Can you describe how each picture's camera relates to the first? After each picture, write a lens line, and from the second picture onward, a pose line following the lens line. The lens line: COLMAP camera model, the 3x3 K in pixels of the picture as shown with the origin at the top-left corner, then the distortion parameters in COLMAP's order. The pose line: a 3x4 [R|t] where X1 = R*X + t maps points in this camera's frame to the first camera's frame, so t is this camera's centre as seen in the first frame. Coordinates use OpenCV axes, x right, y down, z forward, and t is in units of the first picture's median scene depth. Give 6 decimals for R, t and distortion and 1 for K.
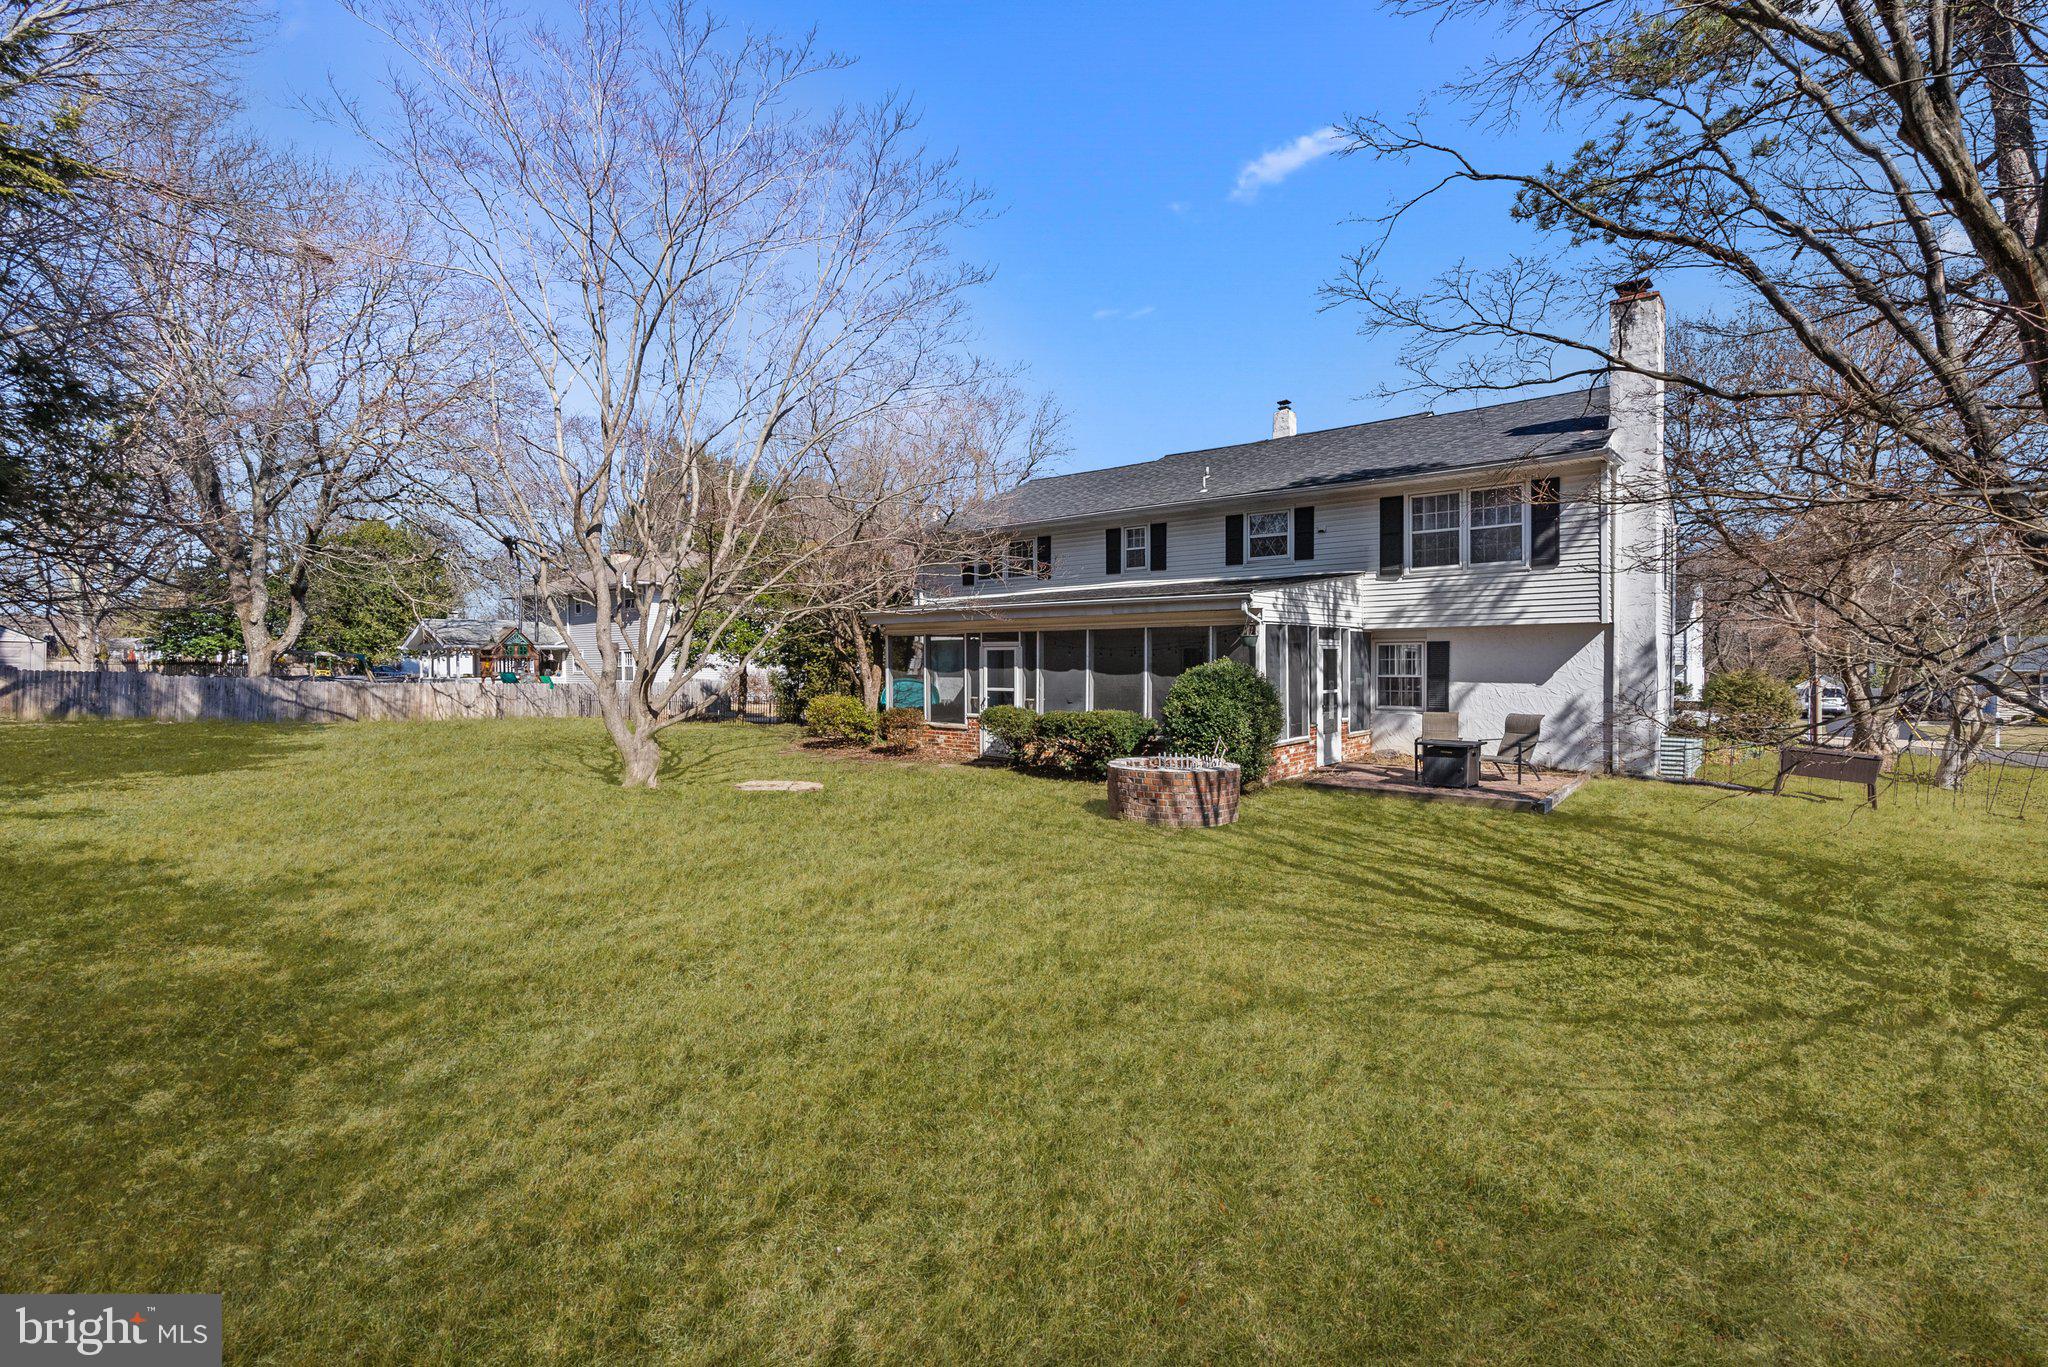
lens RADIAL K [[891.8, 0, 1024.0], [0, 891.8, 683.5], [0, 0, 1]] dist [-0.000260, -0.000024]
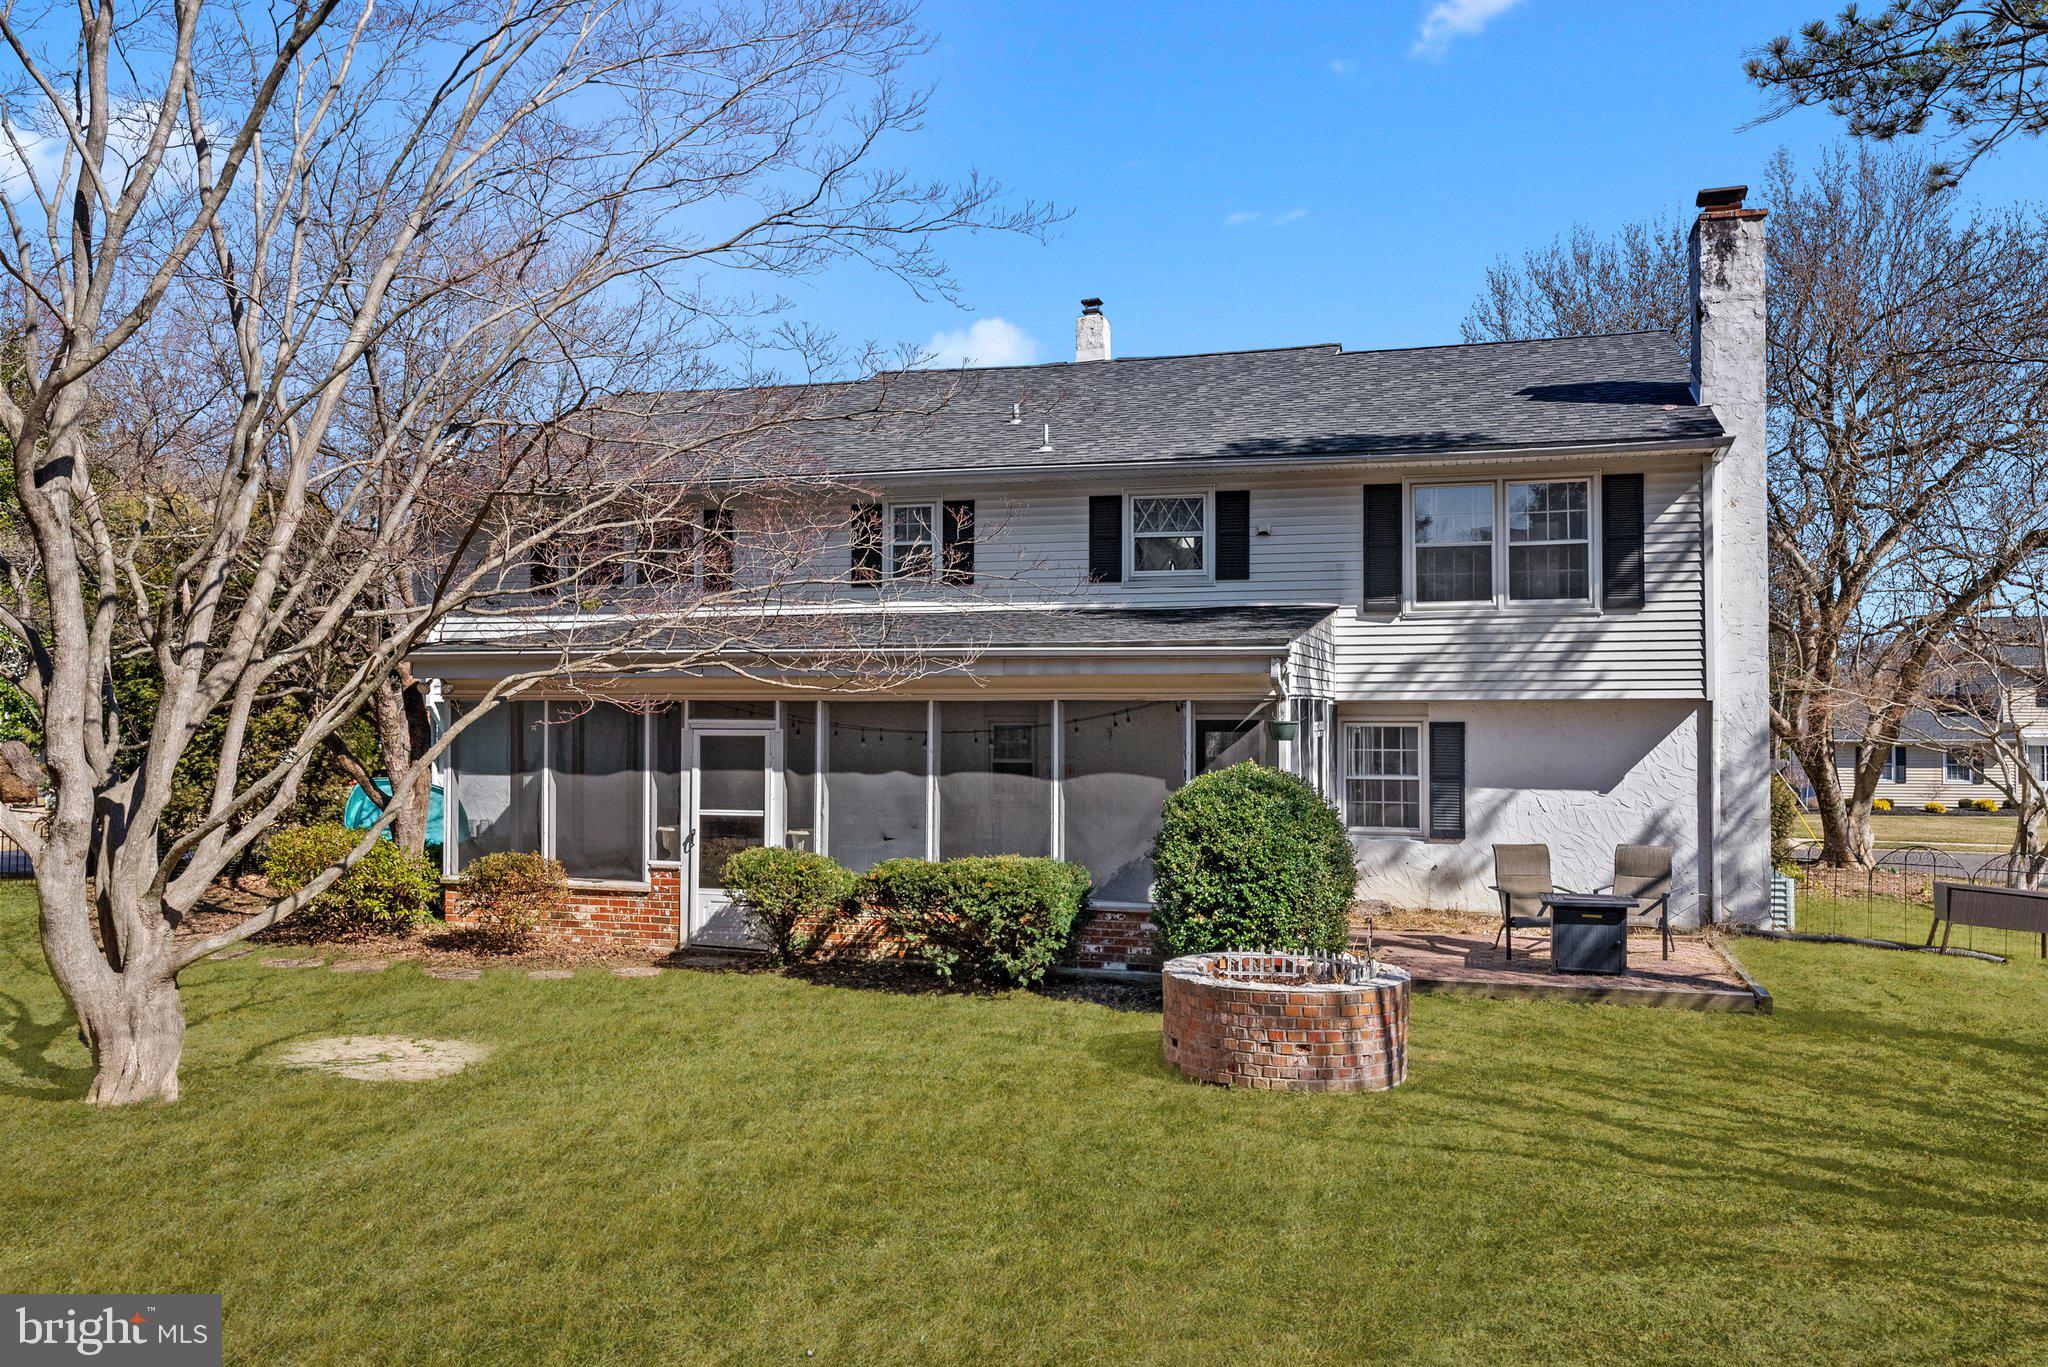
lens RADIAL K [[1573.9, 0, 1024.0], [0, 1573.9, 683.5], [0, 0, 1]] dist [0.015742, 0.002742]
pose [[0.924212, 0.012154, 0.381686, -0.225438], [0.005842, 0.998927, -0.045953, -0.025868], [-0.381835, 0.044700, 0.923149, 0.107894]]
